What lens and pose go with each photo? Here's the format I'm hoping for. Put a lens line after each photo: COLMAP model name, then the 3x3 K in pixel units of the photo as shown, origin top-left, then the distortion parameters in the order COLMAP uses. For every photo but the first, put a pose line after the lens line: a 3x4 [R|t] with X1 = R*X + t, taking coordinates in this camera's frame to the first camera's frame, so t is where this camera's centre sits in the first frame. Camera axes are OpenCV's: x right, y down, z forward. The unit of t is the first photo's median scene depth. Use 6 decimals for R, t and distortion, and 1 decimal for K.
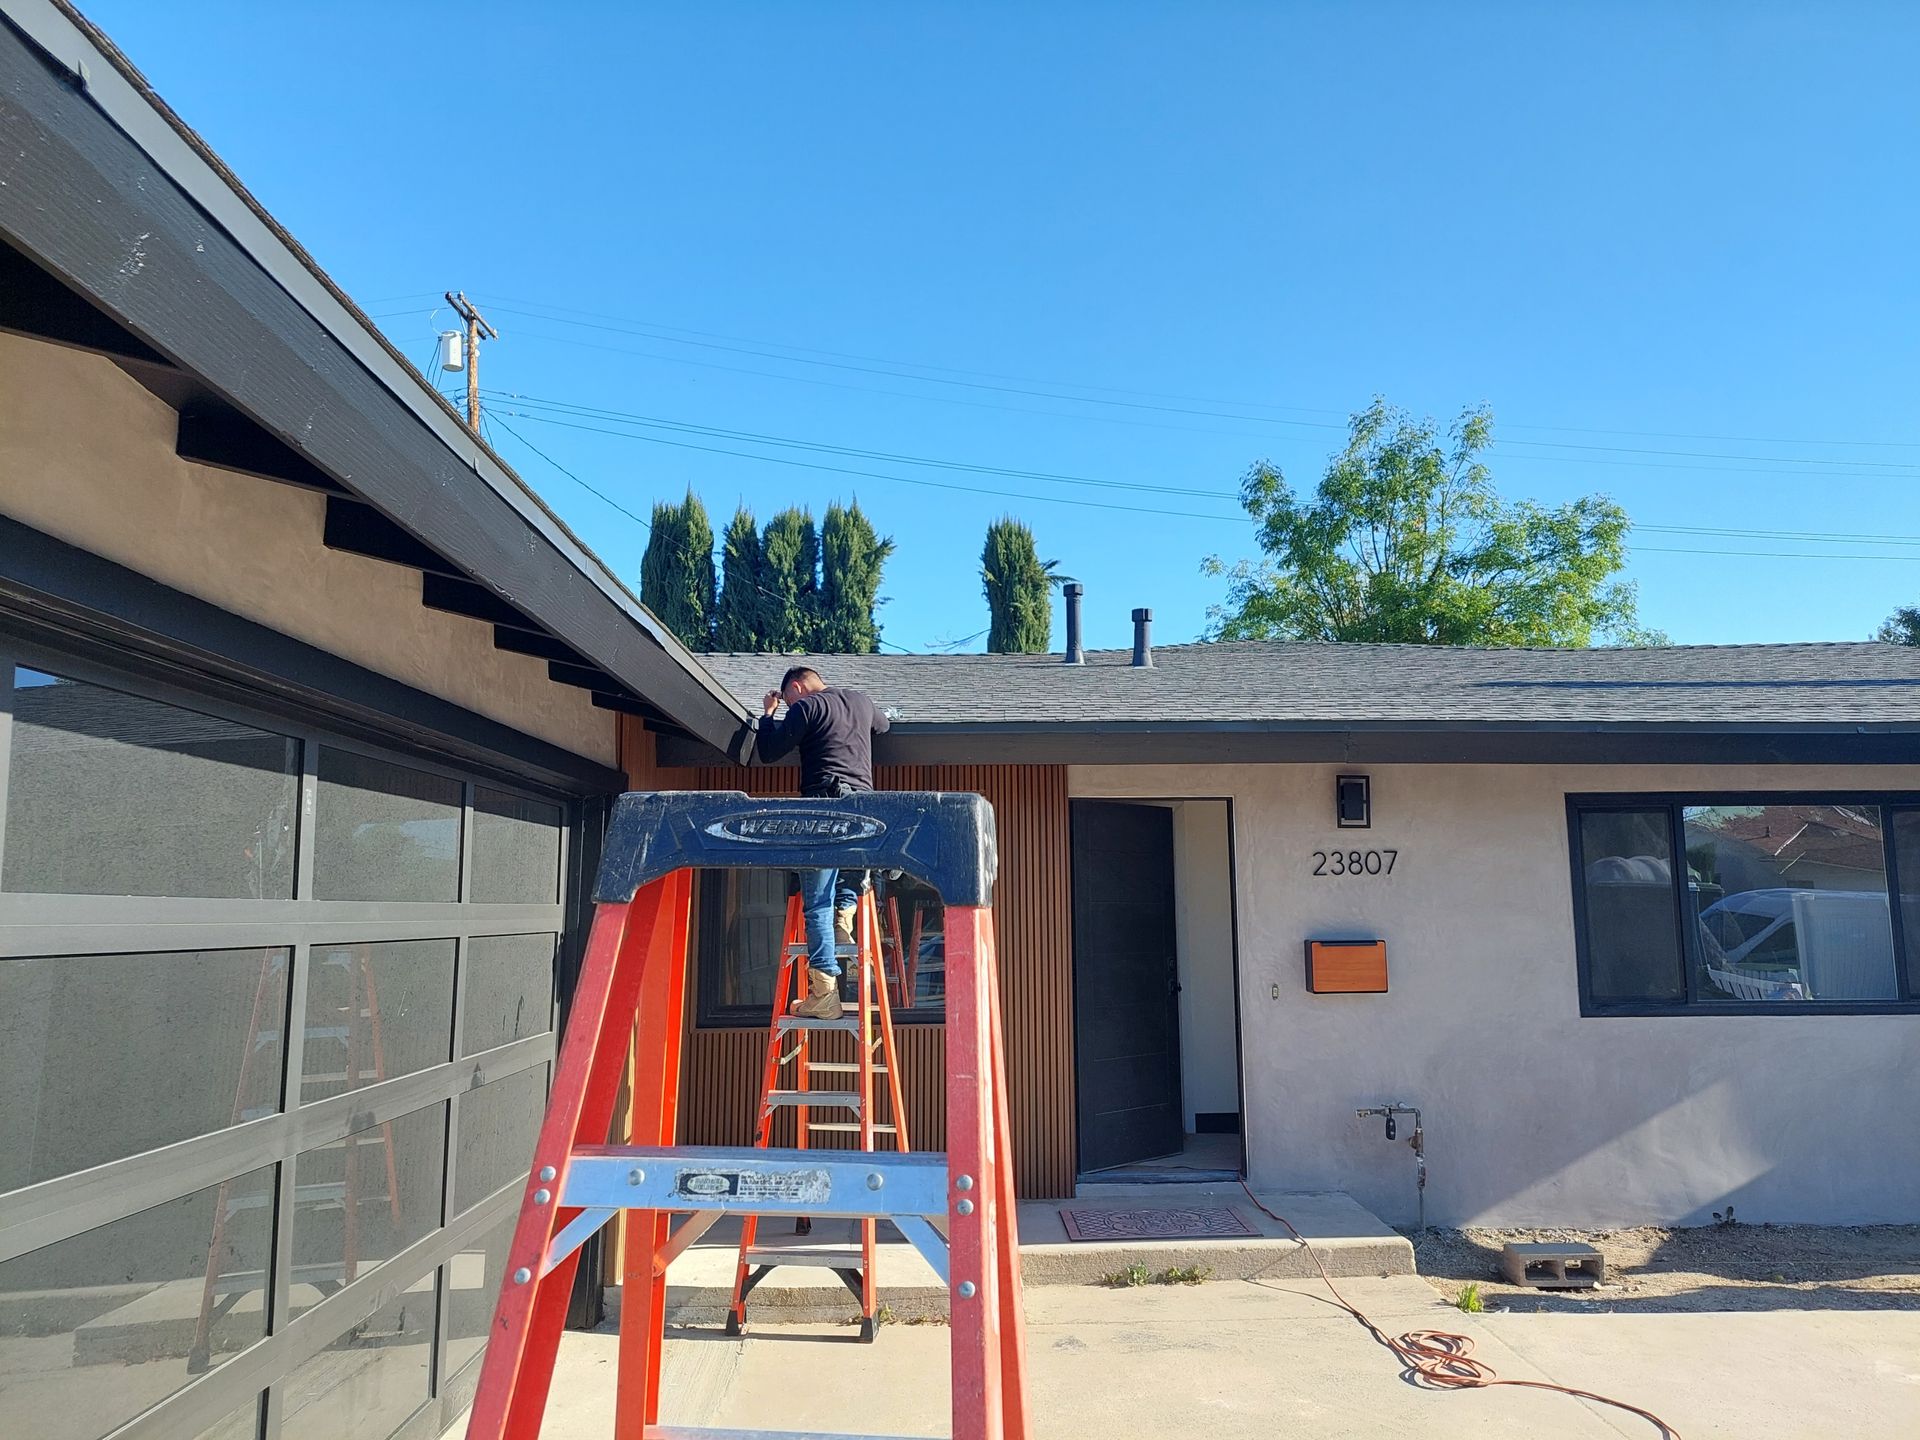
lens RADIAL K [[1380.3, 0, 1004.8], [0, 1380.3, 714.4], [0, 0, 1]] dist [0.053832, -0.051363]
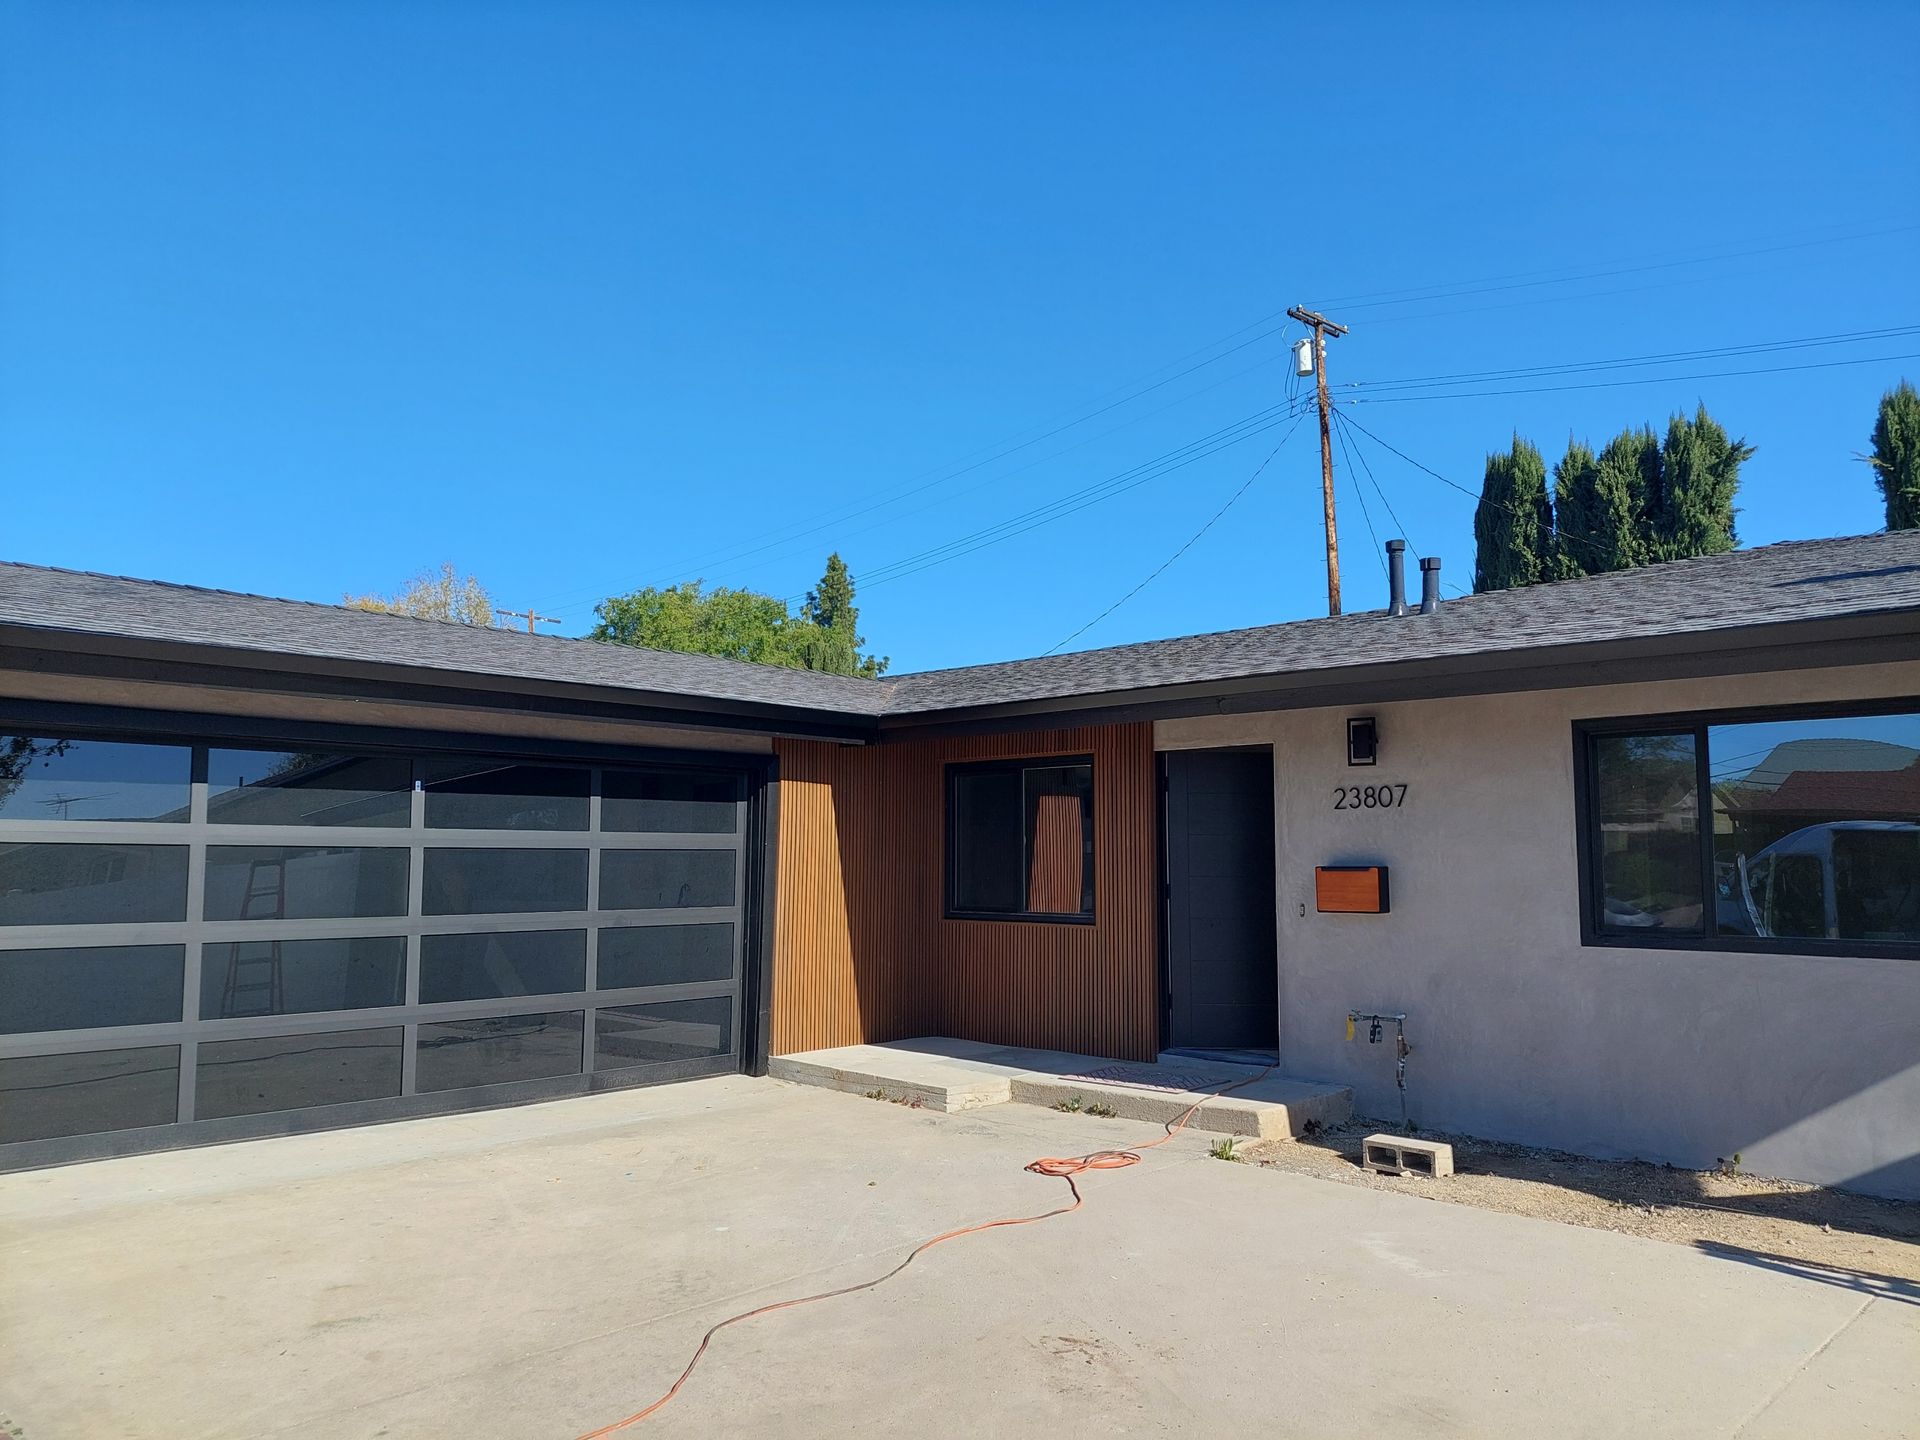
lens RADIAL K [[1378.6, 0, 958.5], [0, 1378.6, 749.4], [0, 0, 1]] dist [0.038302, -0.049445]
pose [[0.688716, -0.050208, -0.723290, 0.215099], [0.094318, 0.995326, 0.020718, 0.004215], [0.718870, -0.082489, 0.690233, 0.003275]]
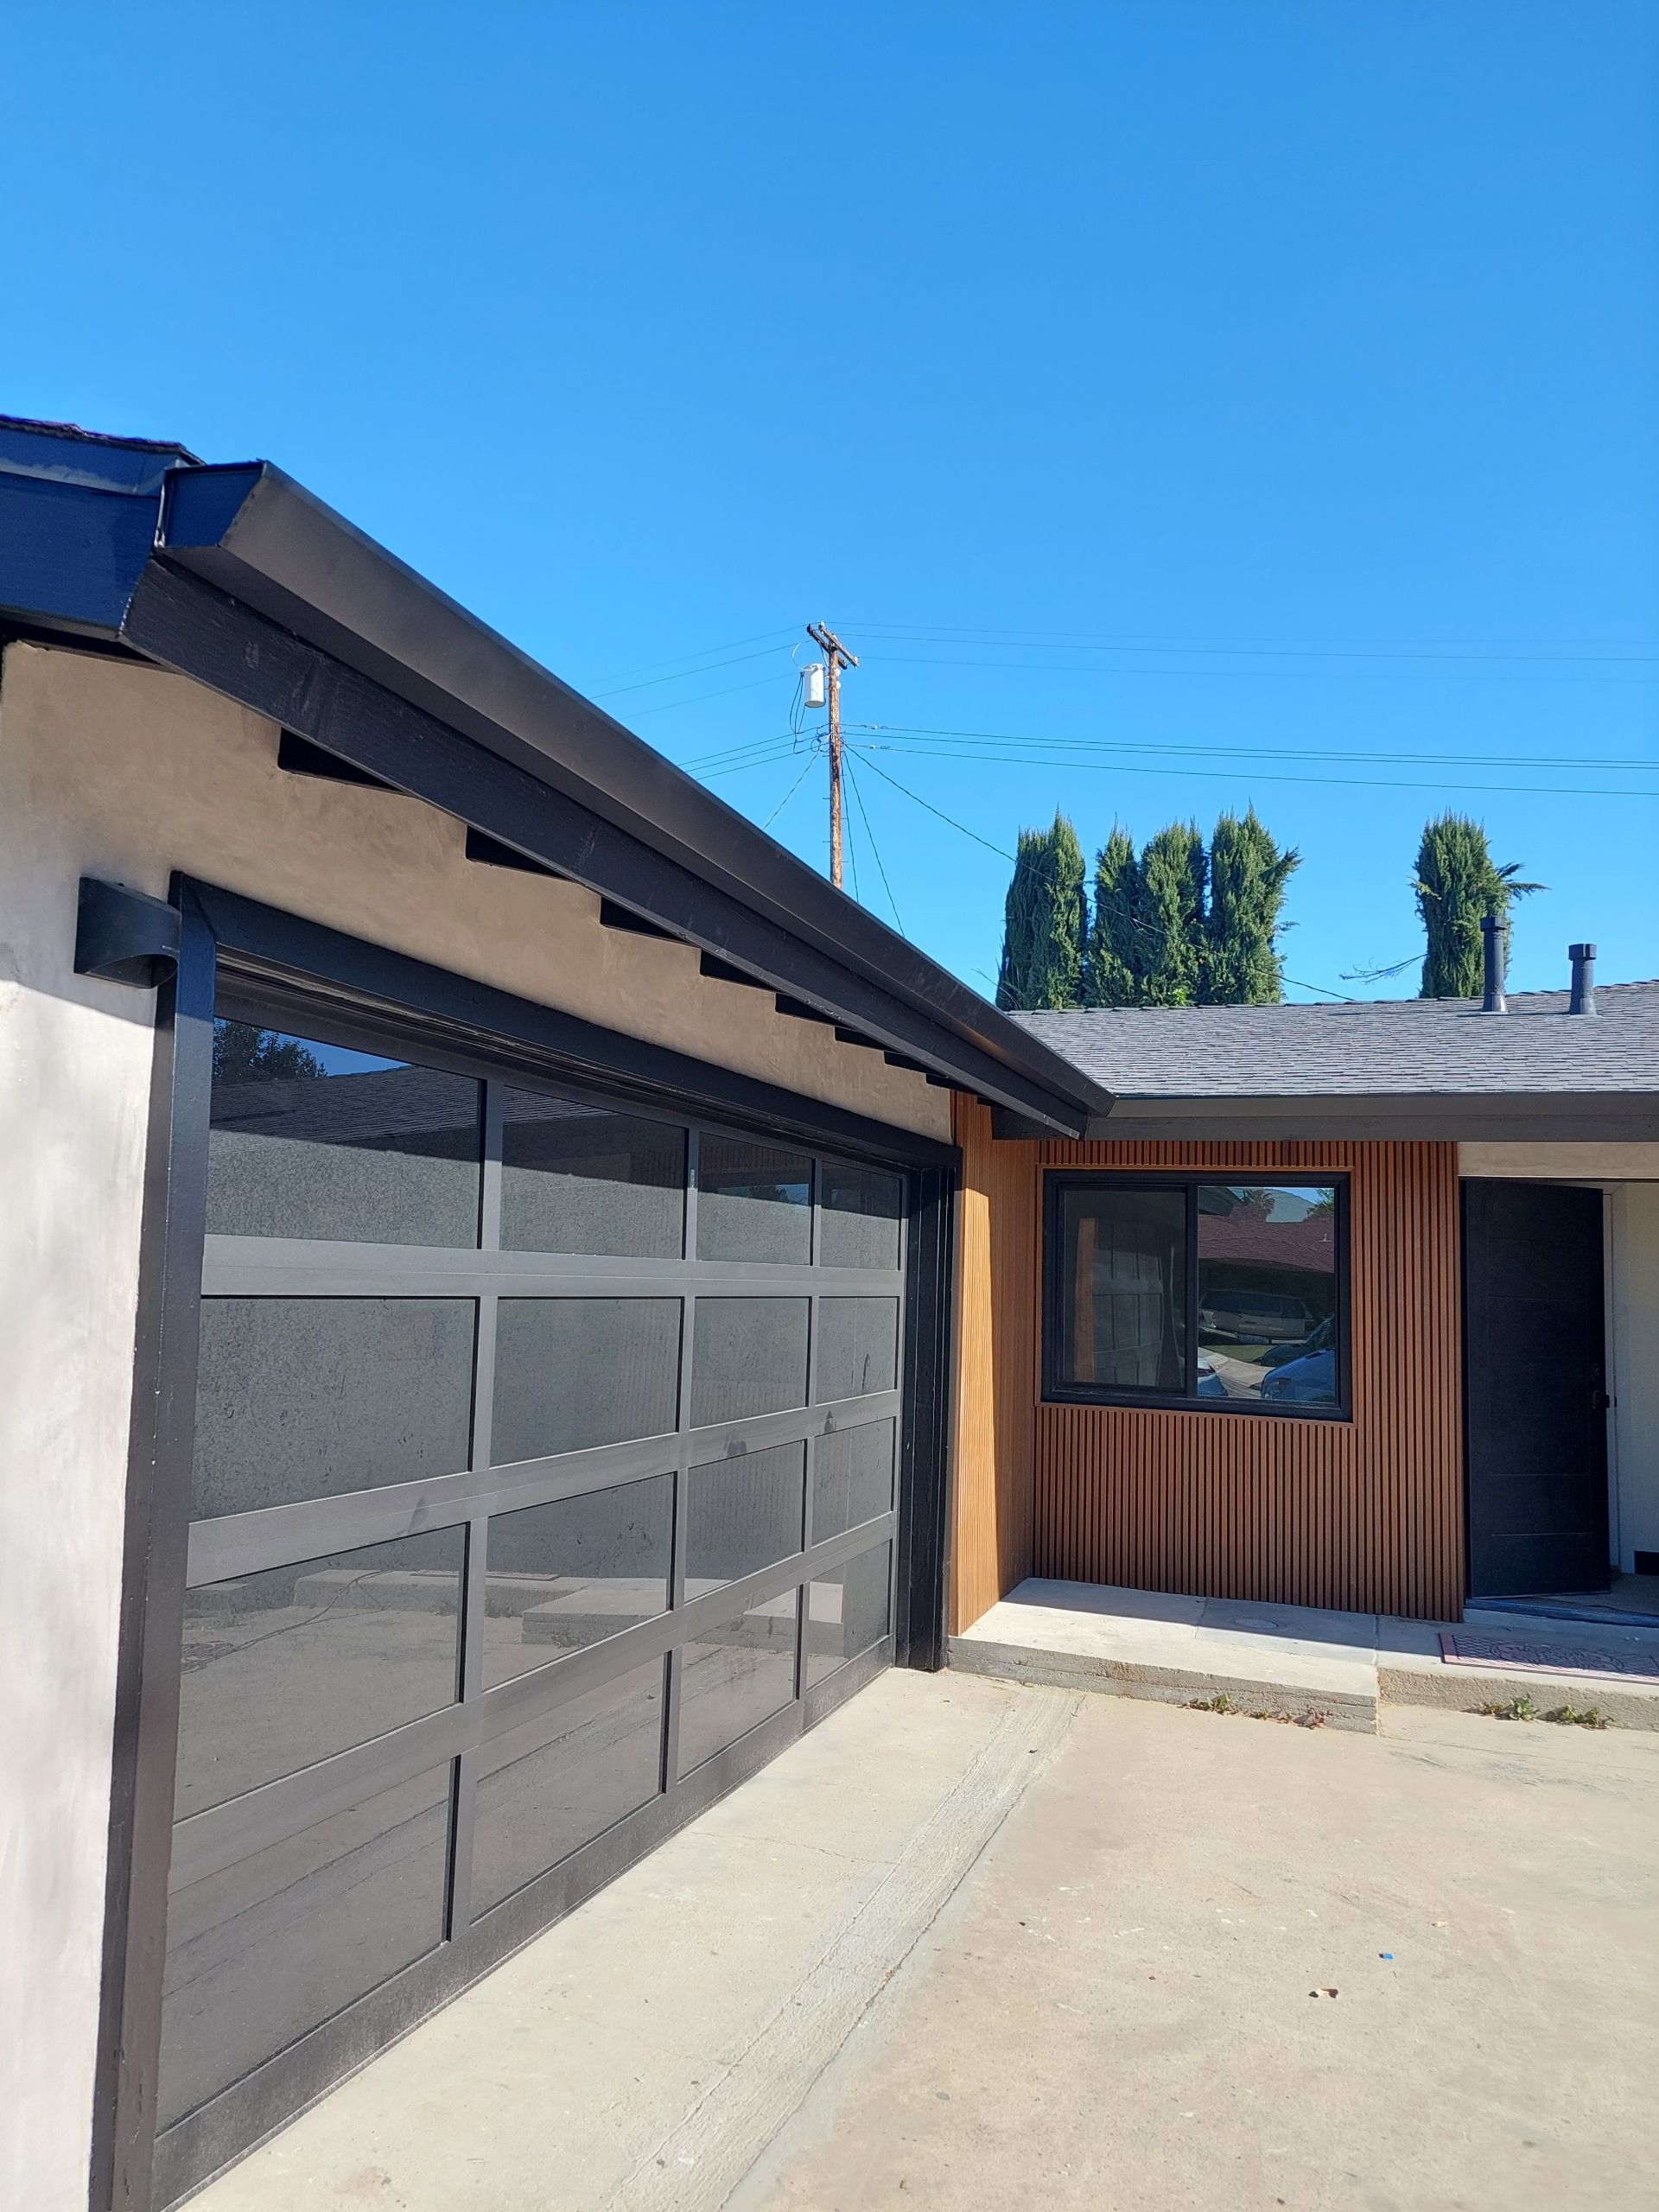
lens RADIAL K [[1588.1, 0, 768.1], [0, 1588.1, 1114.5], [0, 0, 1]] dist [0.114012, -0.162727]
pose [[0.916578, 0.001732, -0.399852, 0.015064], [0.013104, 0.999323, 0.034365, -0.005376], [0.399641, -0.036738, 0.915935, -0.031344]]
